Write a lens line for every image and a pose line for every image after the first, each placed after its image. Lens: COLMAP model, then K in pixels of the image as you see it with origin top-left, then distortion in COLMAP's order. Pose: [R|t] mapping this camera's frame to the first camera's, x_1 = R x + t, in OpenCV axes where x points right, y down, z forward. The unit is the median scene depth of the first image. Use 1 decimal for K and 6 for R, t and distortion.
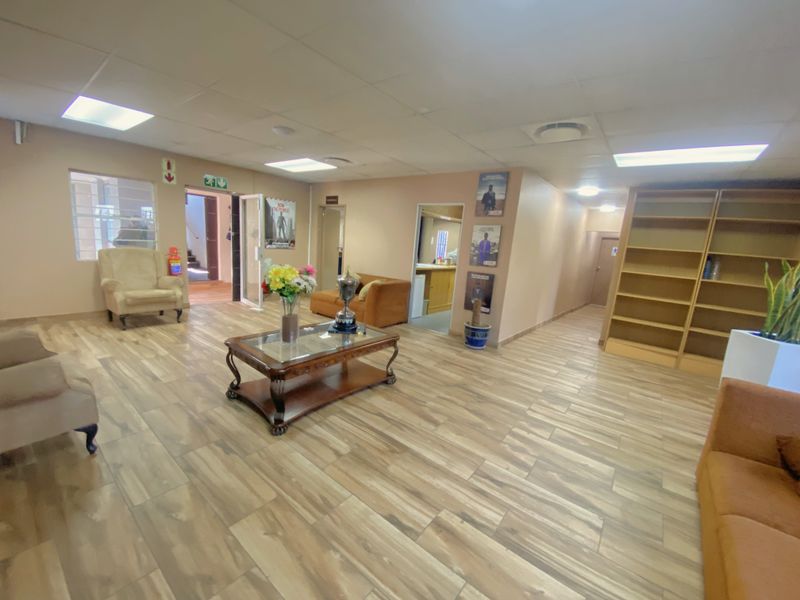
lens RADIAL K [[329.5, 0, 400.6], [0, 329.5, 299.1], [0, 0, 1]] dist [-0.003342, -0.001067]
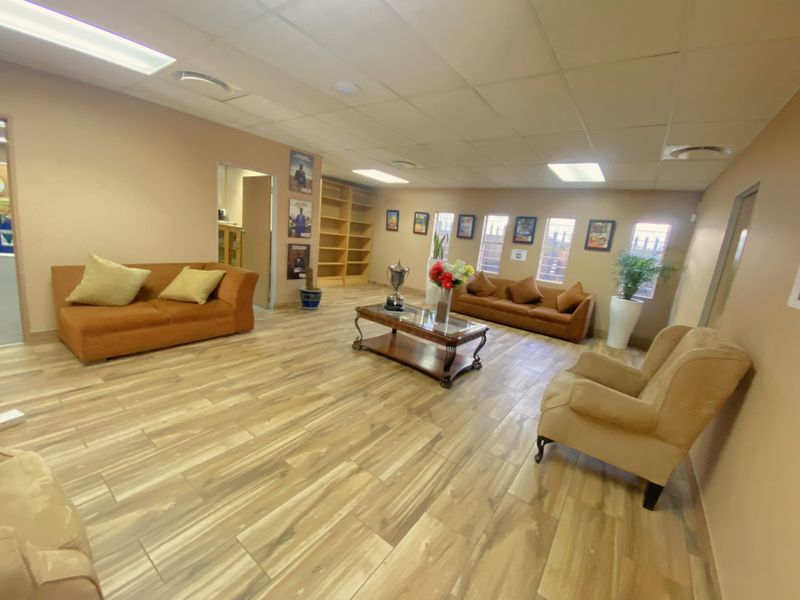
lens RADIAL K [[329.5, 0, 399.4], [0, 329.5, 299.9], [0, 0, 1]] dist [-0.003342, -0.001067]
pose [[-0.041281, -0.272875, 0.961163, -0.916011], [0.073542, 0.958544, 0.275290, -0.184241], [-0.996437, 0.082050, -0.019502, 0.712629]]
